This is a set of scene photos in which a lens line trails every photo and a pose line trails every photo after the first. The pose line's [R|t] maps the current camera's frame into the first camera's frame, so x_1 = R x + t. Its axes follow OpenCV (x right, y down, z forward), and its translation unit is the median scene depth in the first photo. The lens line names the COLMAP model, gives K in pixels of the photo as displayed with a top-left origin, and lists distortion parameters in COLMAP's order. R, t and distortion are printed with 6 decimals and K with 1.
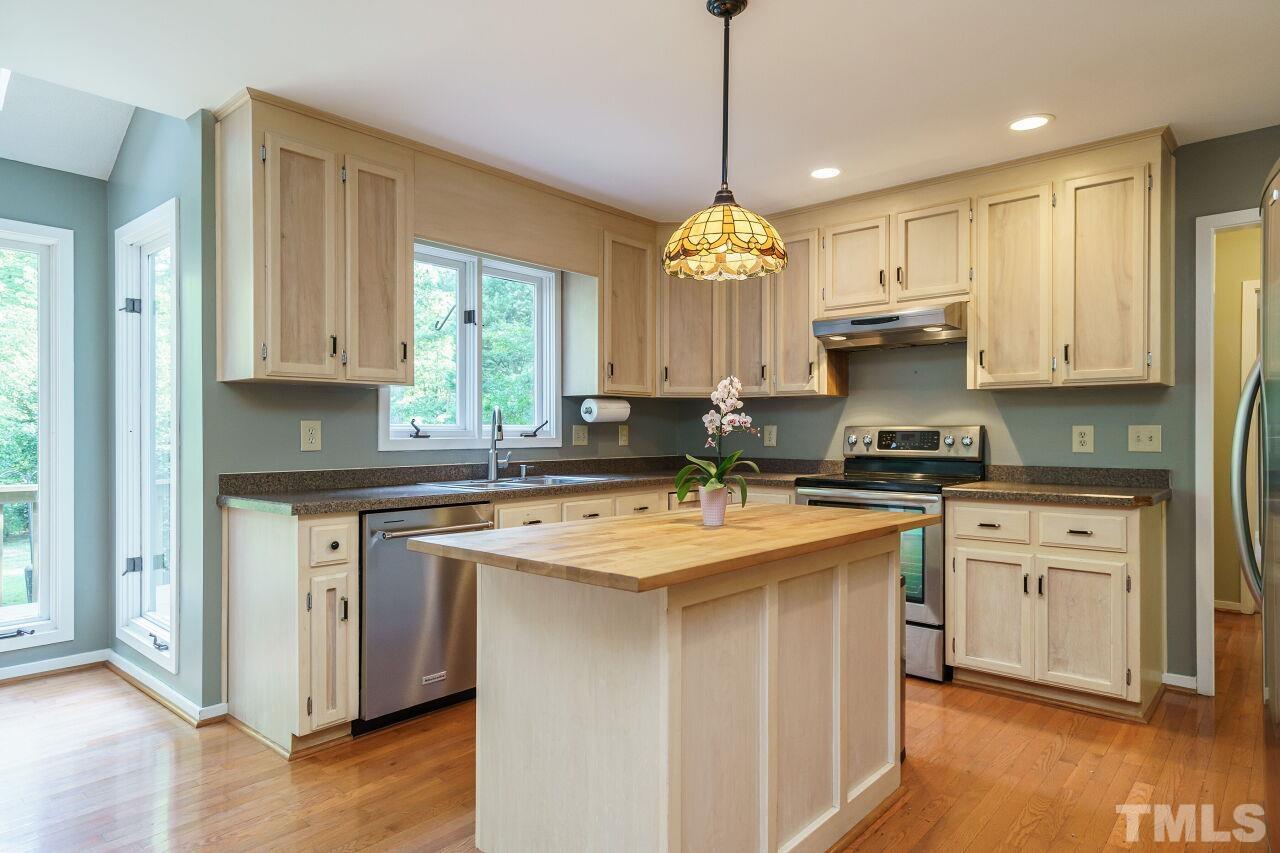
lens RADIAL K [[757.6, 0, 641.4], [0, 757.6, 432.3], [0, 0, 1]] dist [0.004030, 0.000957]
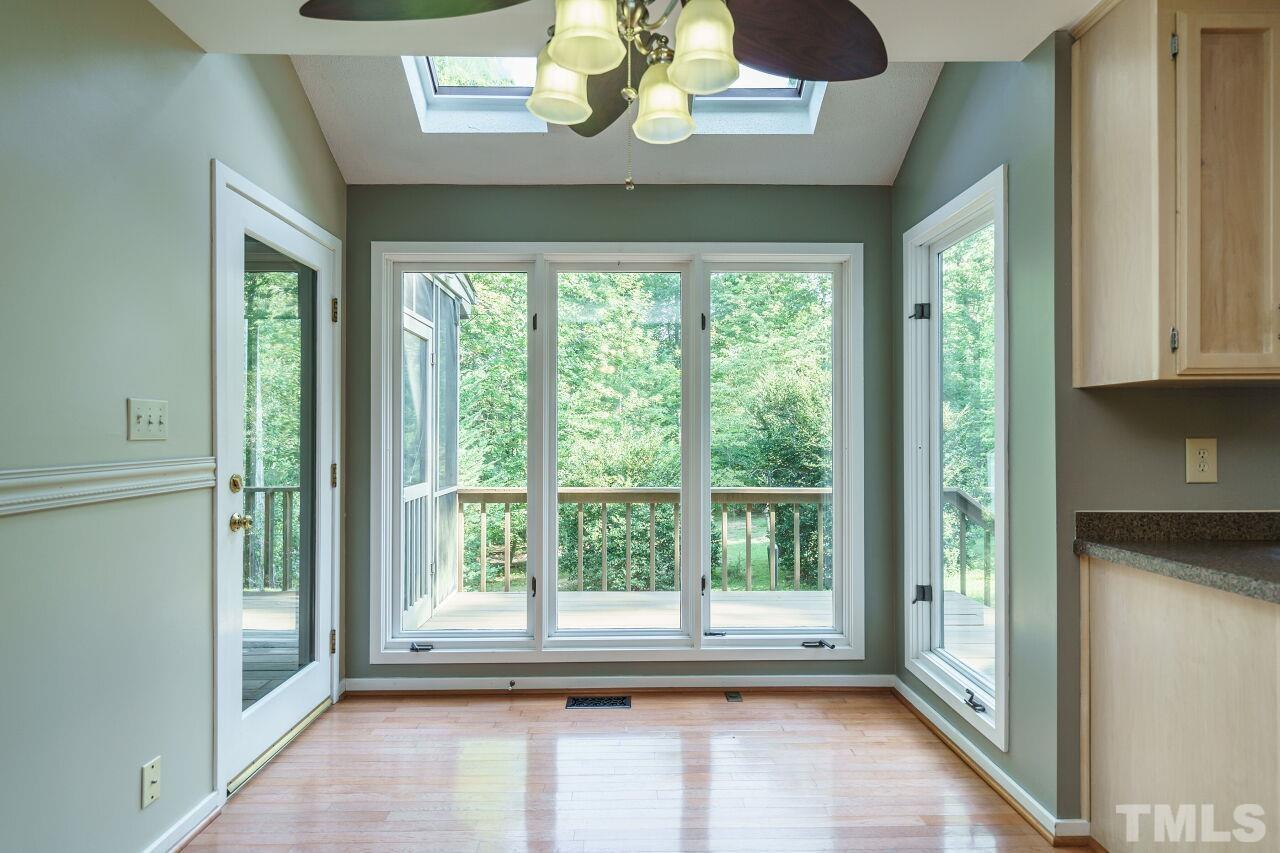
lens RADIAL K [[699.3, 0, 636.9], [0, 699.3, 428.1], [0, 0, 1]] dist [0.007970, 0.000985]
pose [[0.672071, -0.008725, -0.740435, -0.313464], [0.000910, 0.999940, -0.010956, -0.018469], [0.740486, 0.006689, 0.672038, 0.199603]]
